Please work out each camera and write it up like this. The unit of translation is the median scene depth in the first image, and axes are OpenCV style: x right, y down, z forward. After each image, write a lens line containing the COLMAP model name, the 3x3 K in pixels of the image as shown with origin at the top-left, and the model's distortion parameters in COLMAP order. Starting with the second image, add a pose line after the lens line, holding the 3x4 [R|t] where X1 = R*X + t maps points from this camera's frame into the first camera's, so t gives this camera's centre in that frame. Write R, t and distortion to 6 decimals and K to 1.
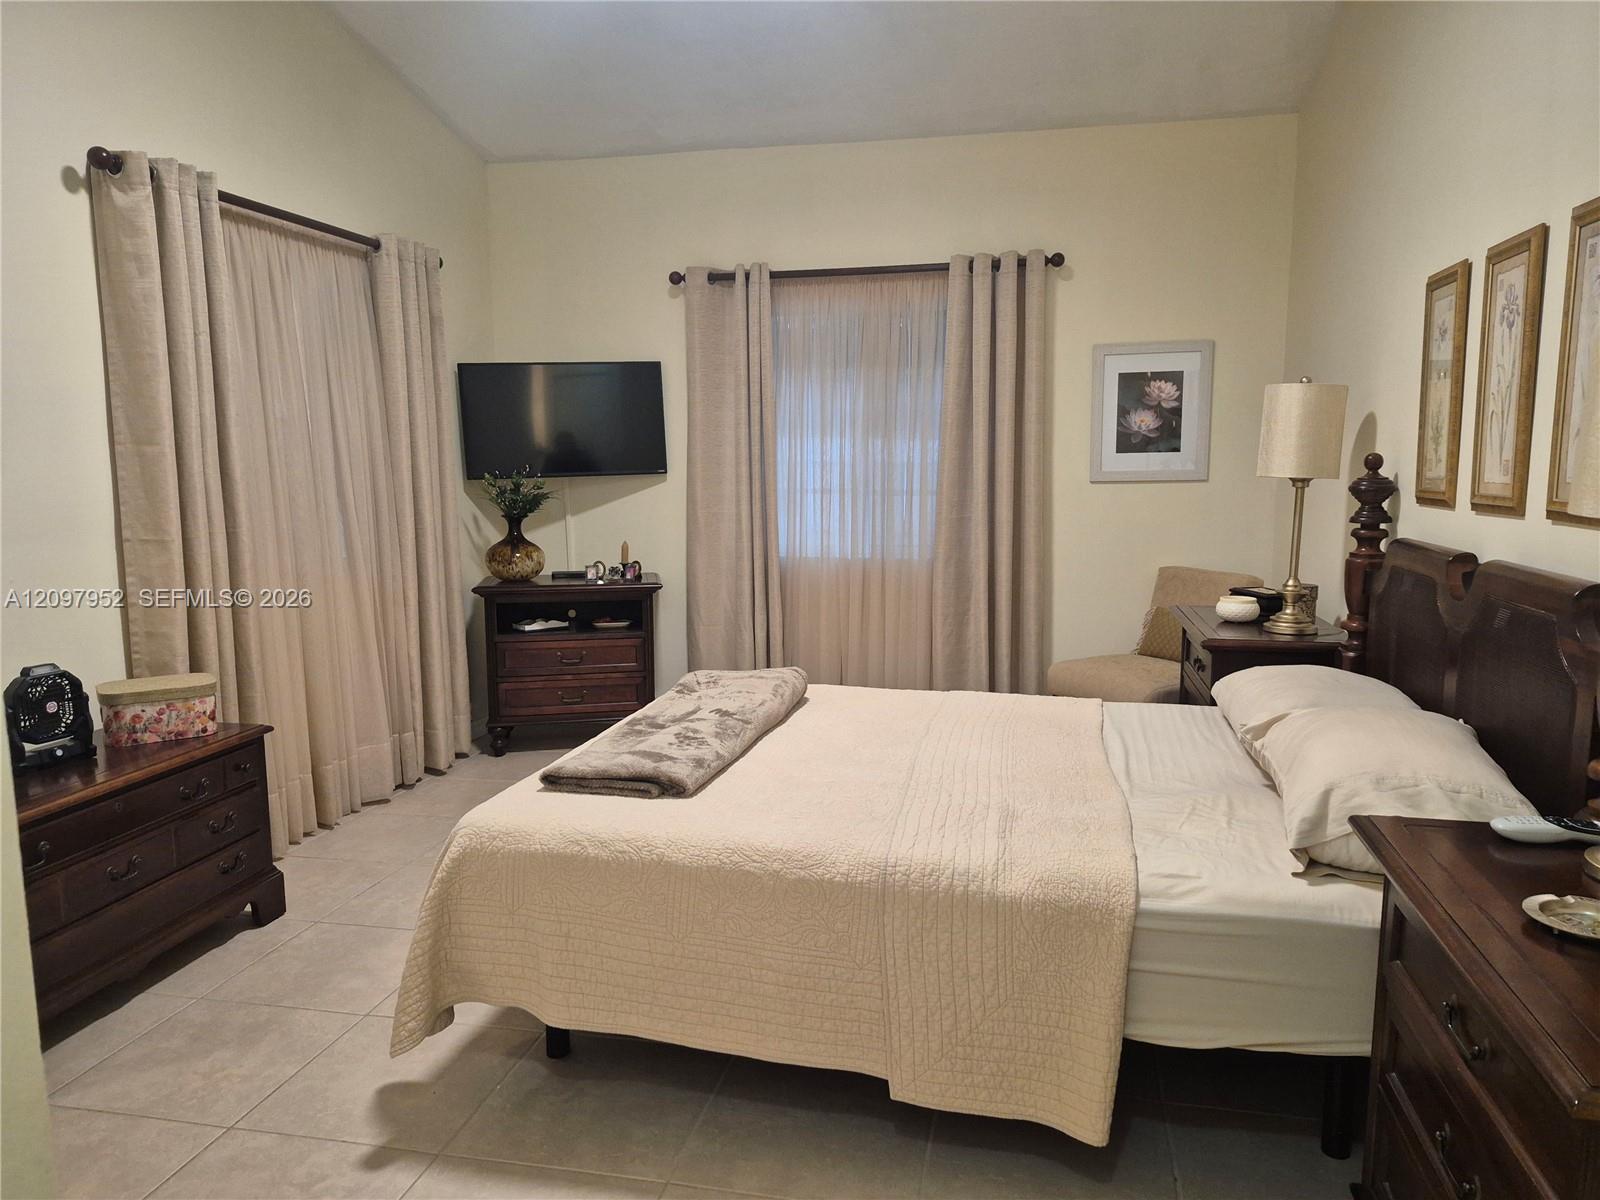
lens RADIAL K [[1083.8, 0, 802.3], [0, 1083.8, 603.8], [0, 0, 1]] dist [0.082004, -0.092309]
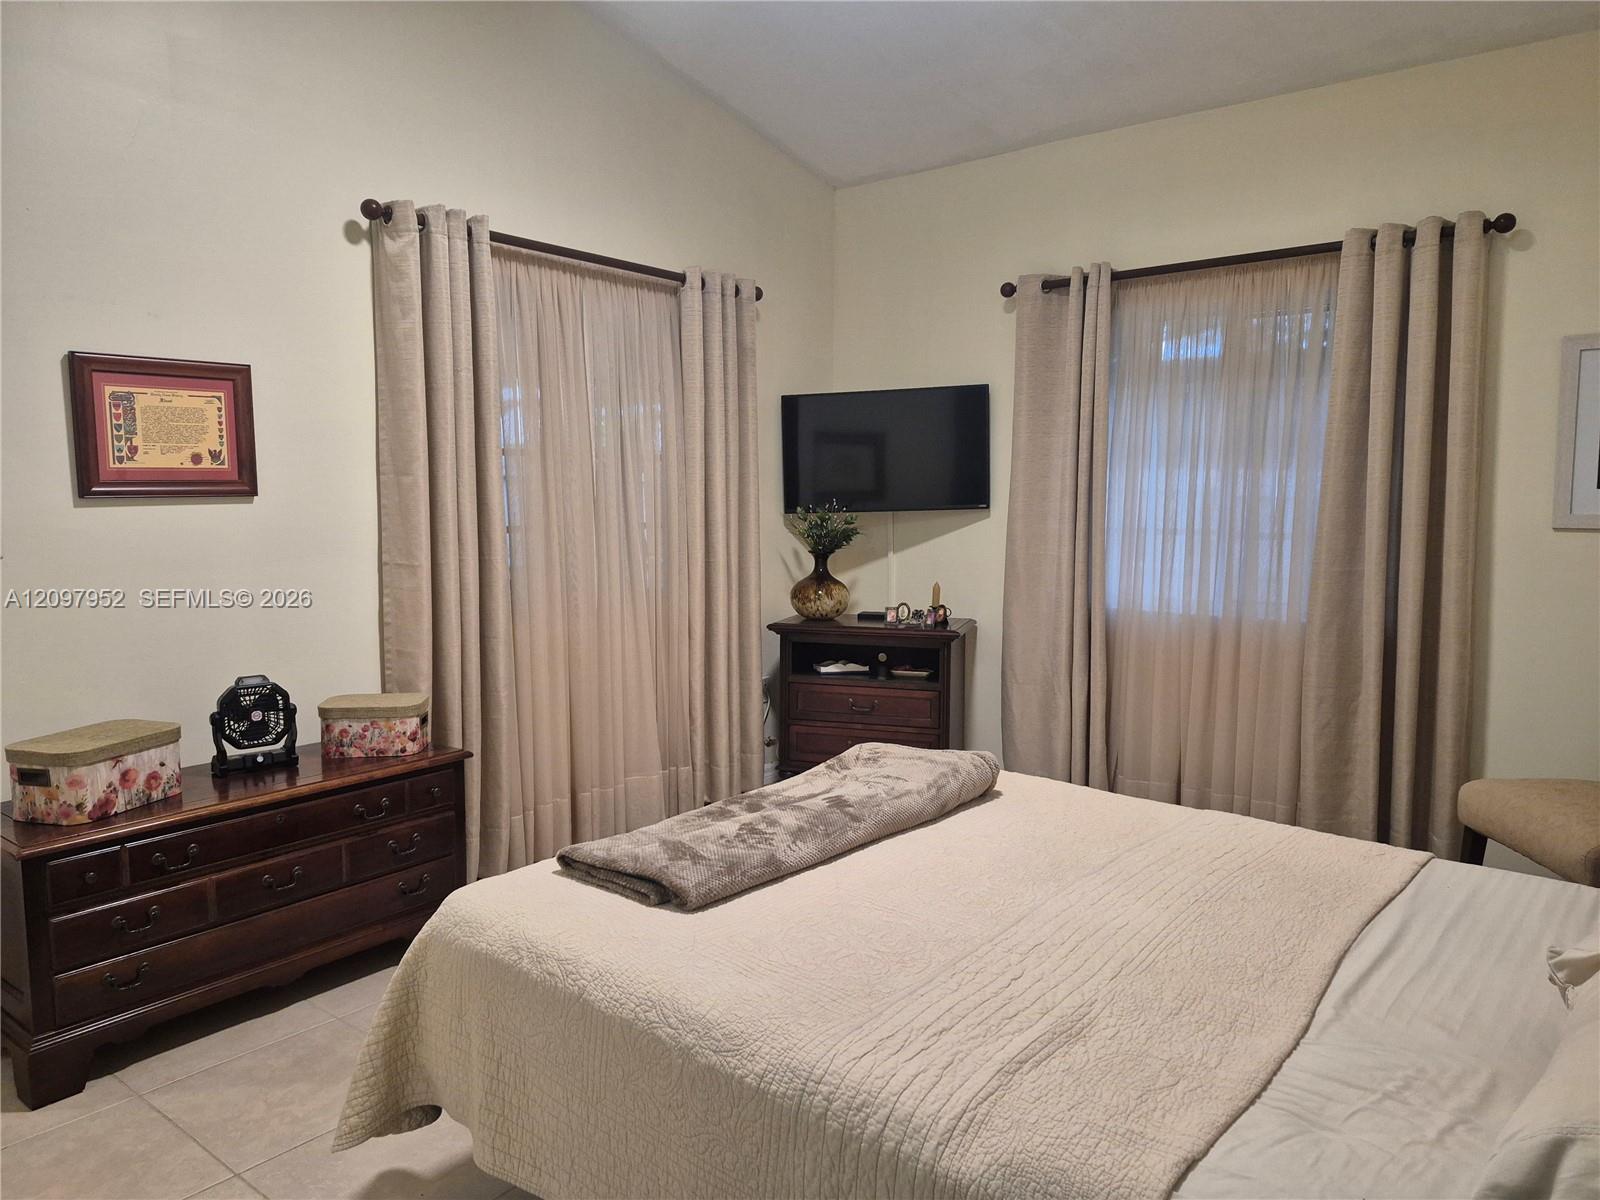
lens RADIAL K [[1083.8, 0, 802.3], [0, 1083.8, 603.8], [0, 0, 1]] dist [0.082004, -0.092309]
pose [[0.896581, 0.052991, -0.439698, 0.177164], [-0.067098, 0.997608, -0.016590, -0.022559], [0.437767, 0.044377, 0.897993, 0.178118]]
